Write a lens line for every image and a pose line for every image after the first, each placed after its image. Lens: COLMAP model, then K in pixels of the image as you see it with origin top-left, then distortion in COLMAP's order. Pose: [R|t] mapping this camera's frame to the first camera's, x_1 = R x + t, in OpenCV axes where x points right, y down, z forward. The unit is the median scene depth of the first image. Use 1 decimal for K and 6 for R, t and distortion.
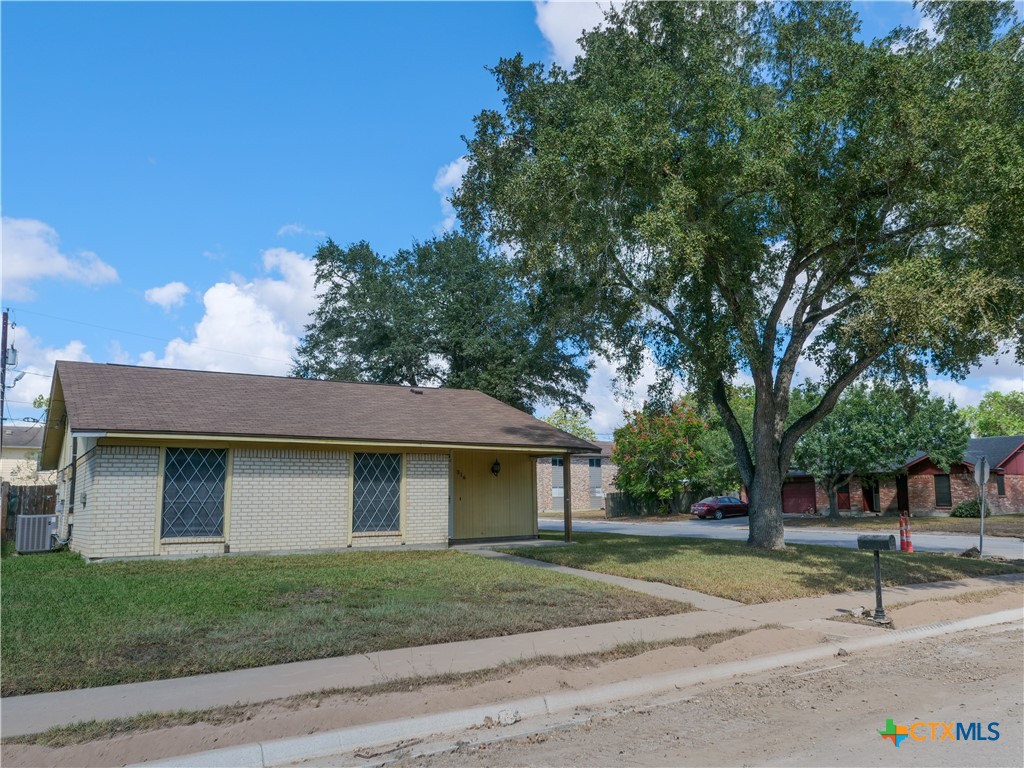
lens RADIAL K [[726.5, 0, 500.8], [0, 726.5, 382.0], [0, 0, 1]] dist [-0.013198, 0.002758]
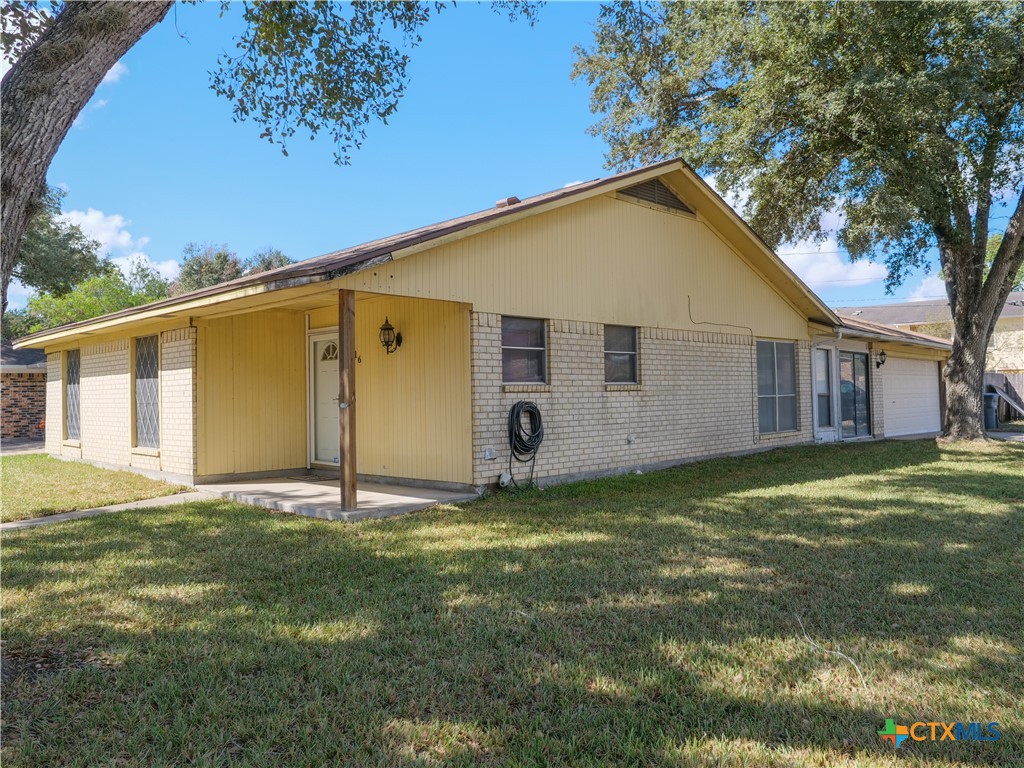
lens RADIAL K [[739.4, 0, 507.0], [0, 739.4, 384.2], [0, 0, 1]] dist [-0.018608, 0.000589]
pose [[0.167228, 0.011501, -0.985851, 0.652620], [0.196347, 0.979514, 0.044733, 0.201929], [0.966169, -0.201049, 0.161544, 1.370552]]
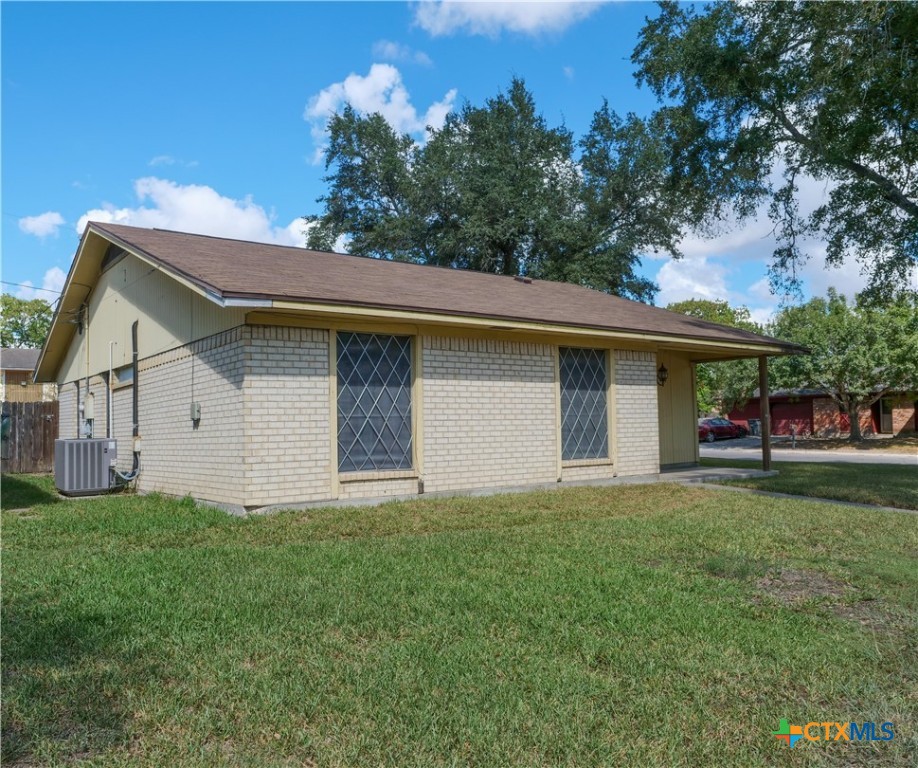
lens RADIAL K [[751.4, 0, 459.0], [0, 751.4, 384.0], [0, 0, 1]] dist [-0.002172, 0.001610]
pose [[0.999558, -0.002144, 0.029667, -0.351190], [-0.001085, 0.994106, 0.108406, 0.060996], [-0.029725, -0.108391, 0.993664, 0.320846]]
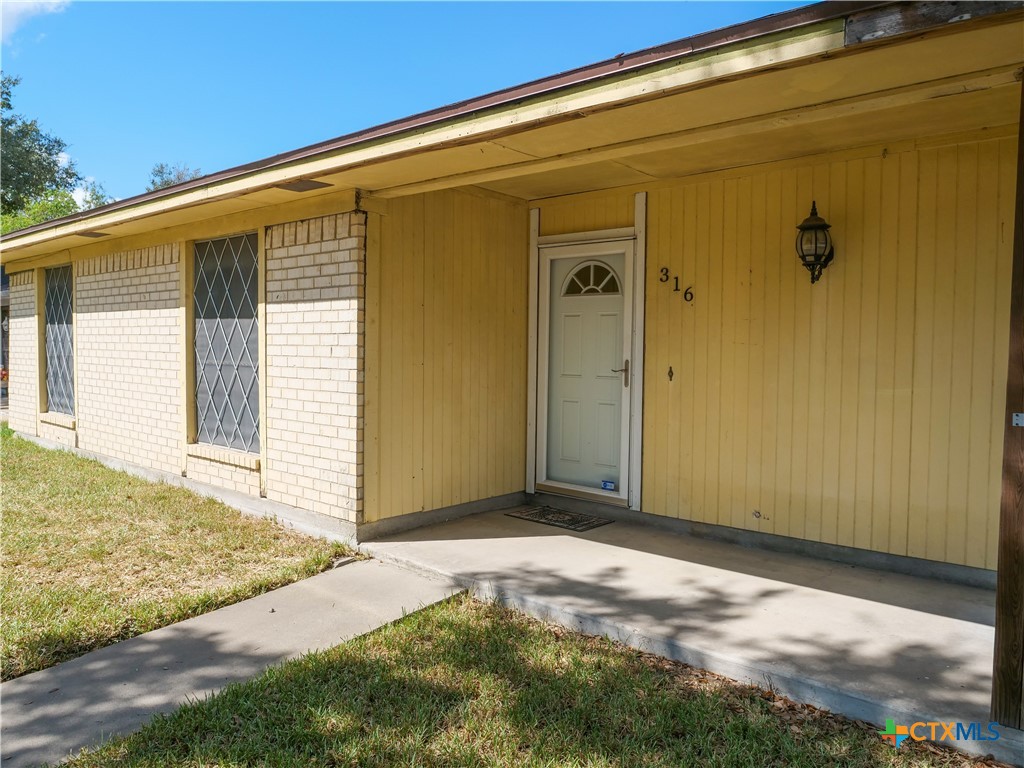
lens RADIAL K [[726.5, 0, 500.8], [0, 726.5, 382.0], [0, 0, 1]] dist [-0.013198, 0.002758]
pose [[0.225237, 0.079168, -0.971082, 0.246029], [0.162256, 0.979727, 0.117507, 0.167974], [0.960698, -0.184030, 0.207825, 1.183951]]
